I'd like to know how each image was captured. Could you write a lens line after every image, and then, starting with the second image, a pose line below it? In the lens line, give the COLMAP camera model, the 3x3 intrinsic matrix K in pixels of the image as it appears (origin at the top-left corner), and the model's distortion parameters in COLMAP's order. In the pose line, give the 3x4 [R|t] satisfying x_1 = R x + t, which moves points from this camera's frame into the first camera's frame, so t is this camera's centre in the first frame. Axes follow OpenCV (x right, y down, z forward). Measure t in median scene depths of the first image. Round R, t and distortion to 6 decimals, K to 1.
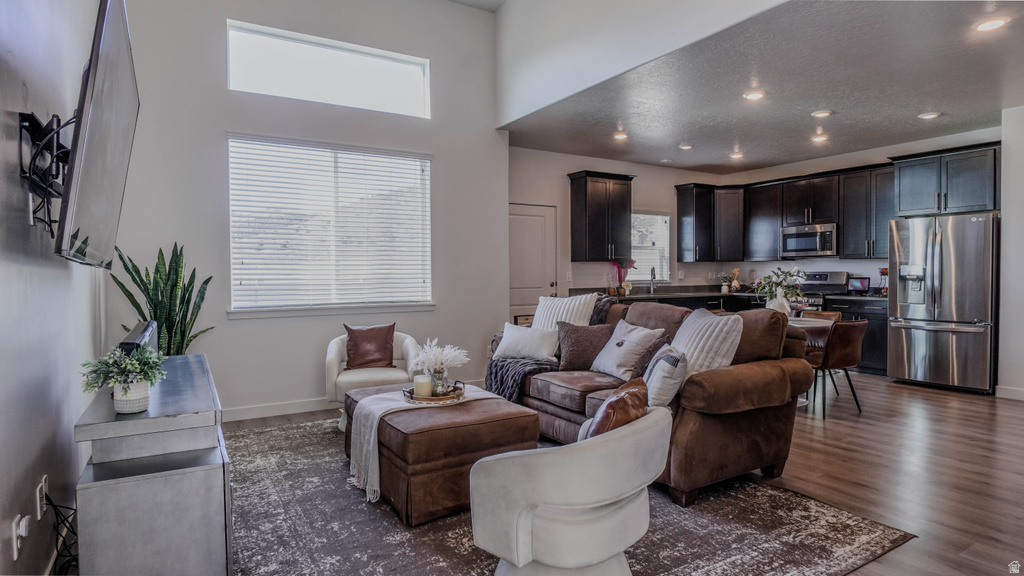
lens RADIAL K [[552.6, 0, 515.0], [0, 552.6, 286.6], [0, 0, 1]] dist [-0.039465, 0.011546]
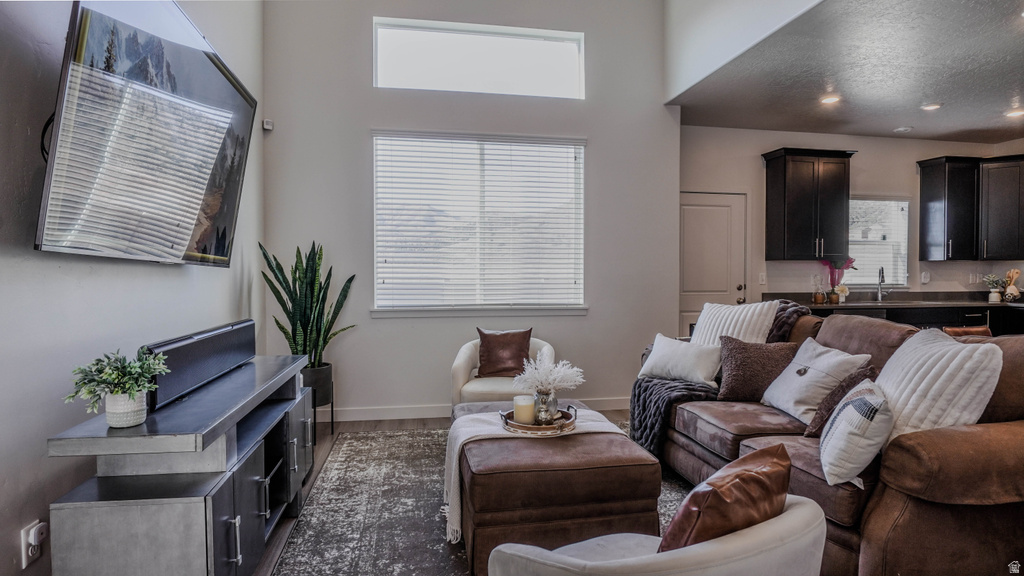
lens RADIAL K [[552.6, 0, 515.0], [0, 552.6, 286.6], [0, 0, 1]] dist [-0.039465, 0.011546]
pose [[0.930105, 0.015571, -0.366963, 0.072380], [-0.015464, 0.999875, 0.003233, -0.003692], [0.366968, 0.002668, 0.930230, 0.134835]]
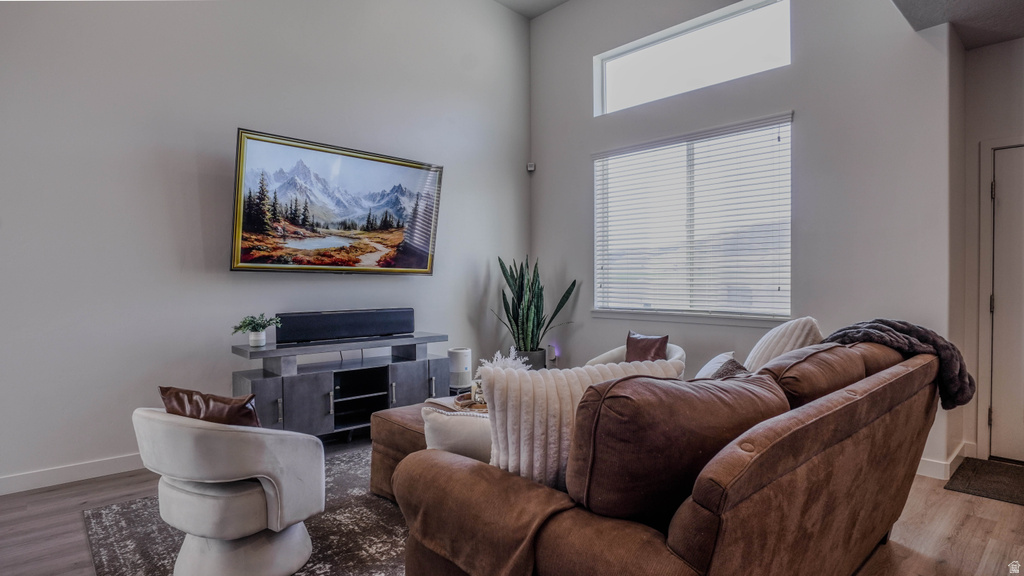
lens RADIAL K [[552.6, 0, 515.0], [0, 552.6, 286.6], [0, 0, 1]] dist [-0.039465, 0.011546]
pose [[0.182508, 0.018884, -0.983023, 0.491519], [-0.020546, 0.999670, 0.015389, -0.016094], [0.982990, 0.017389, 0.182836, 0.521778]]
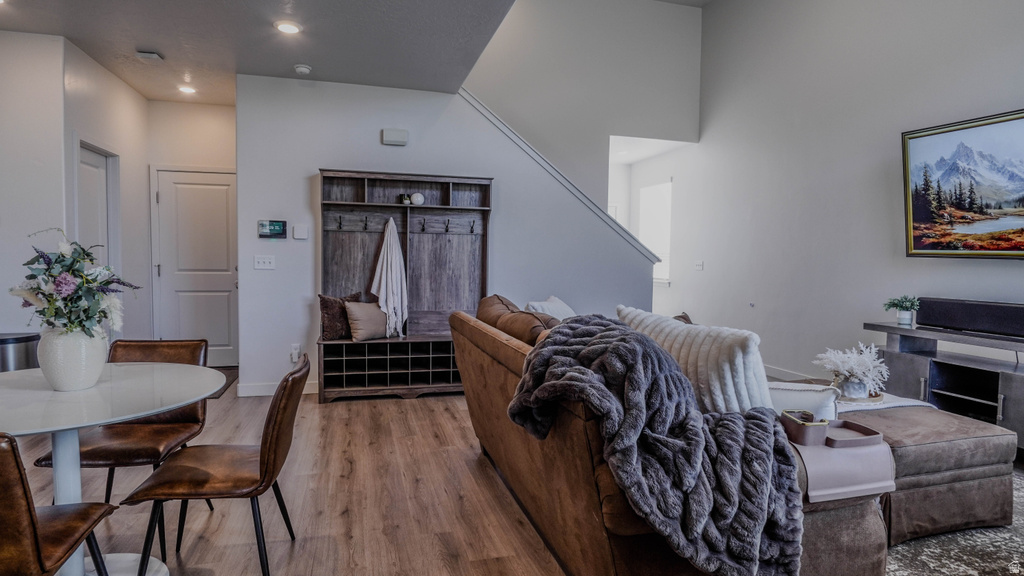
lens RADIAL K [[557.6, 0, 512.0], [0, 557.6, 288.0], [0, 0, 1]] dist [-0.040906, 0.011959]
pose [[-0.960762, -0.021628, 0.276530, 0.085196], [-0.000987, 0.997216, 0.074567, -0.031420], [-0.277373, 0.071368, -0.958108, 1.206916]]
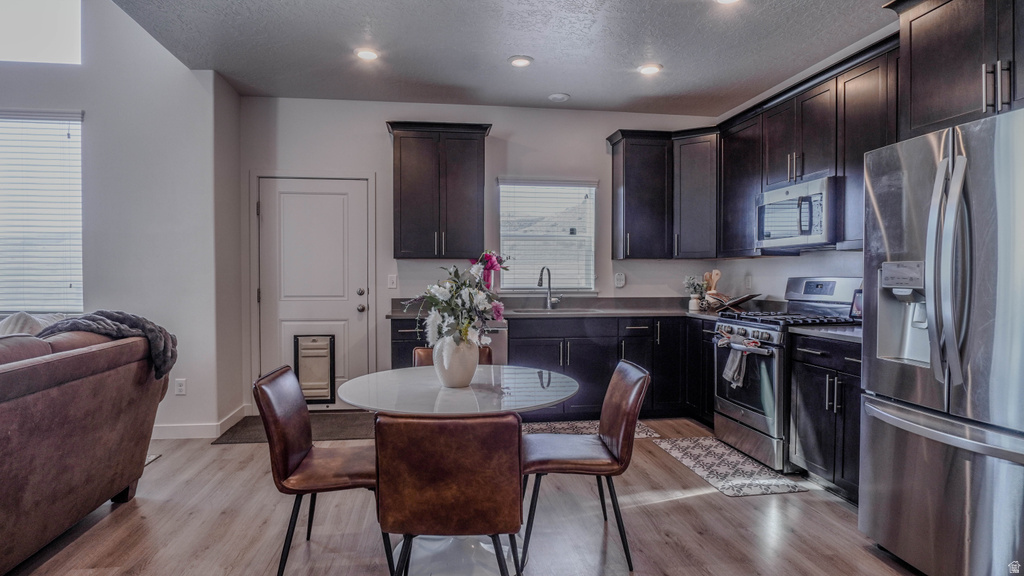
lens RADIAL K [[557.6, 0, 512.0], [0, 557.6, 288.0], [0, 0, 1]] dist [-0.040906, 0.011959]
pose [[0.919201, 0.017126, -0.393416, 0.666899], [-0.017100, 0.999847, 0.003570, -0.019149], [0.393417, 0.003446, 0.919354, 0.564669]]
